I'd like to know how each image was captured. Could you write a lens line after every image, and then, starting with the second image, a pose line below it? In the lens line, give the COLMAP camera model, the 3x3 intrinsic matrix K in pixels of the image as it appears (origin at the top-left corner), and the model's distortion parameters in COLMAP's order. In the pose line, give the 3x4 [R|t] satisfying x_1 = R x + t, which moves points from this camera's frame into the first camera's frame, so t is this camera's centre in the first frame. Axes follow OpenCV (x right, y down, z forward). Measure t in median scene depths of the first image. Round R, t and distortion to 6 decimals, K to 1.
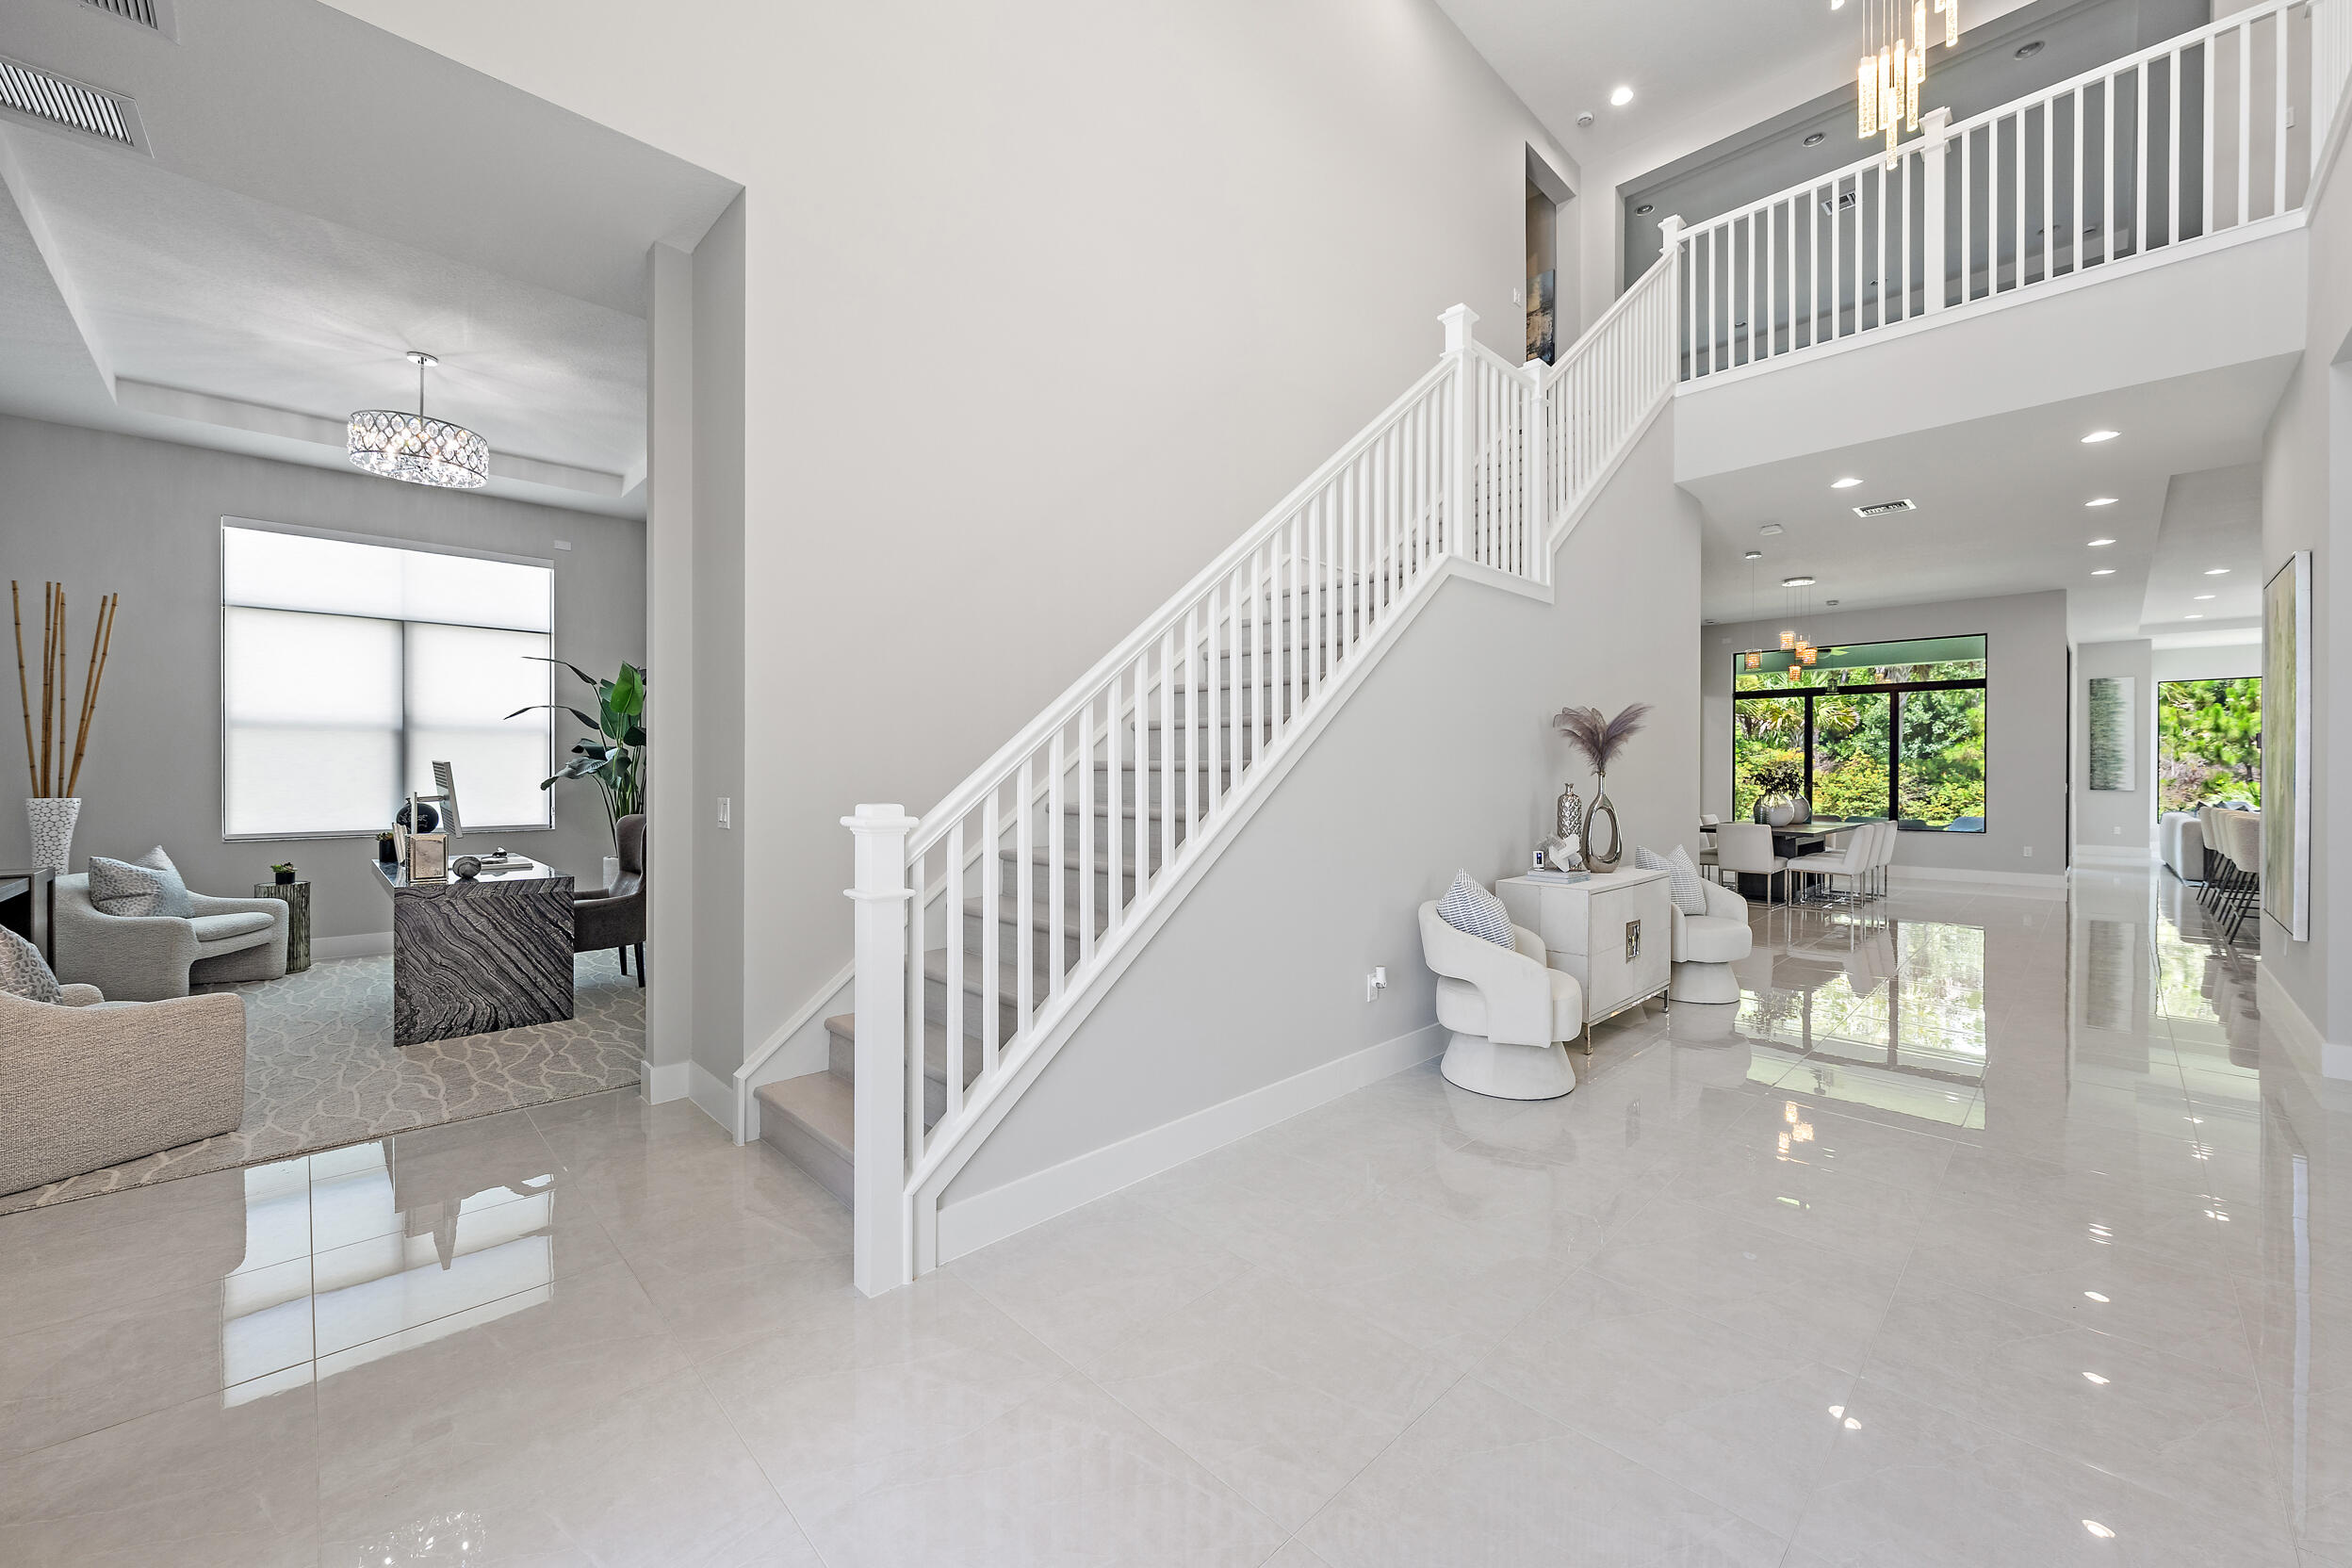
lens RADIAL K [[927.5, 0, 1181.8], [0, 927.5, 777.6], [0, 0, 1]] dist [0.001229, 0.000401]
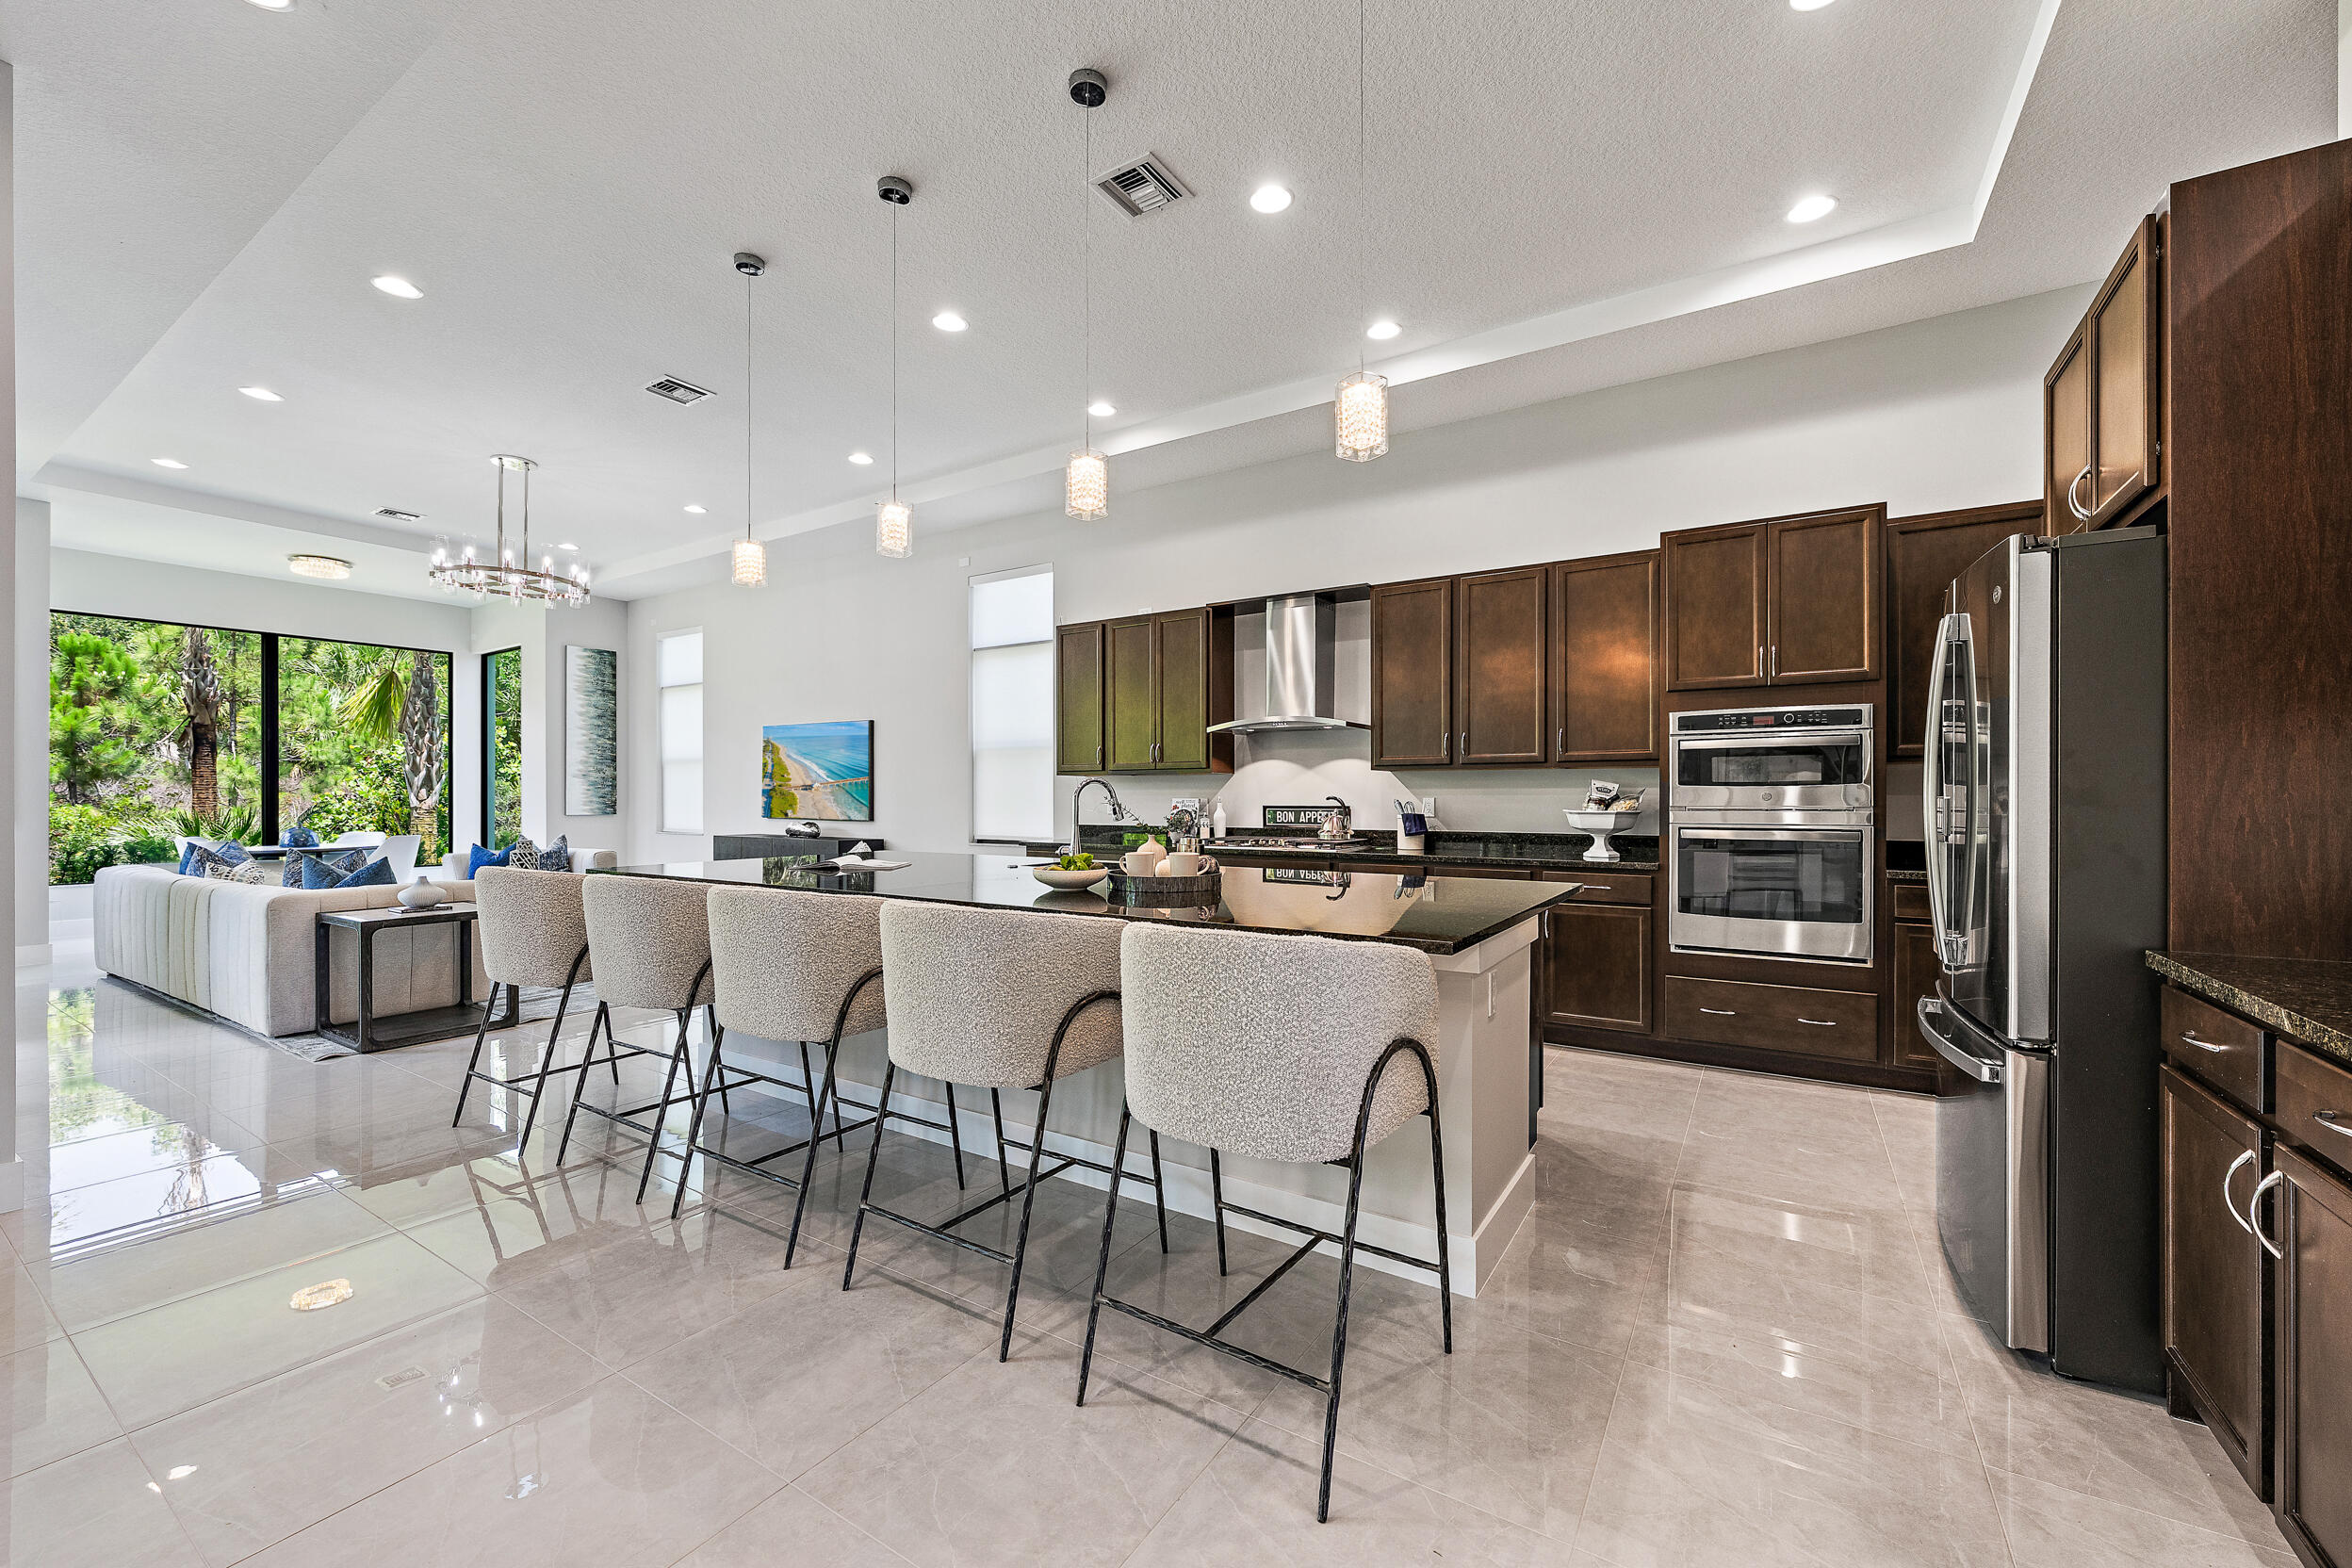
lens RADIAL K [[929.0, 0, 1189.4], [0, 929.0, 797.8], [0, 0, 1]] dist [0.001131, 0.000155]
pose [[-0.212535, -0.001781, 0.977152, 0.343426], [0.006059, 0.999977, 0.003140, 0.002466], [-0.977135, 0.006588, -0.212519, 0.402852]]
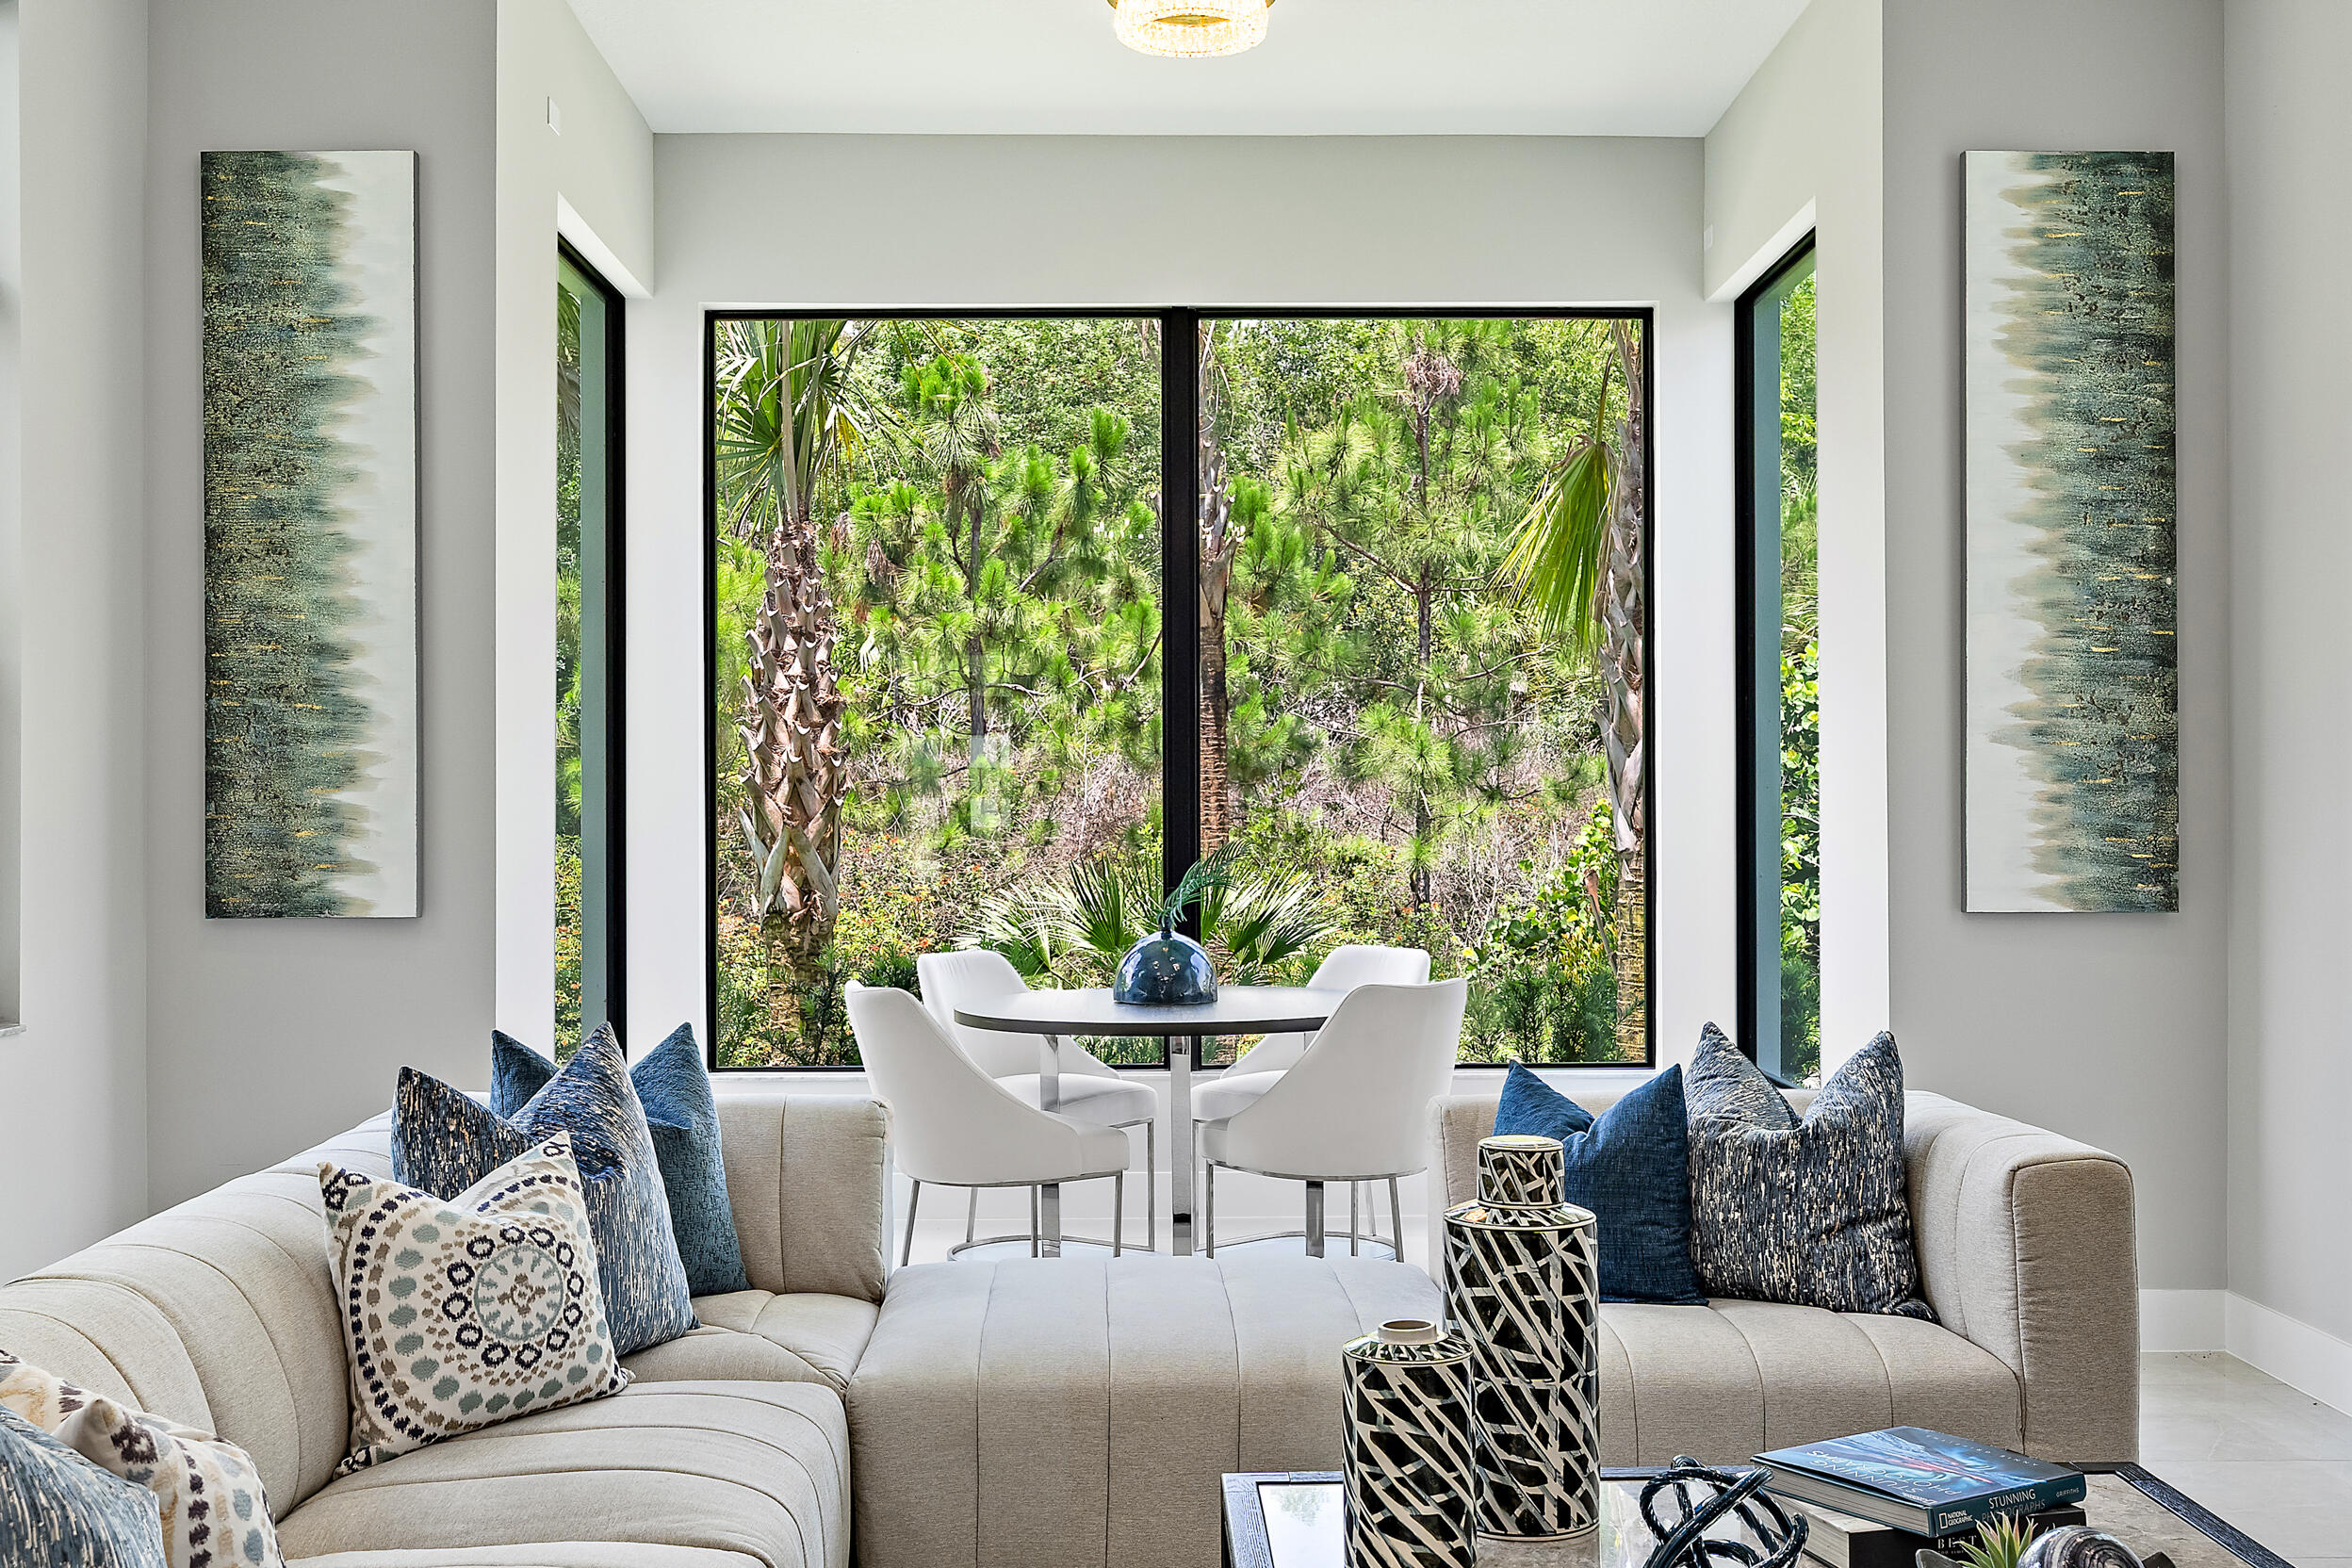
lens RADIAL K [[2358.7, 0, 1176.0], [0, 2358.7, 784.0], [0, 0, 1]] dist [0.001696, 0.005429]
pose [[0.700867, 0.003001, 0.713285, 0.640481], [0.008206, 0.999891, -0.012271, -0.001493], [-0.713244, 0.014454, 0.700766, 0.495211]]
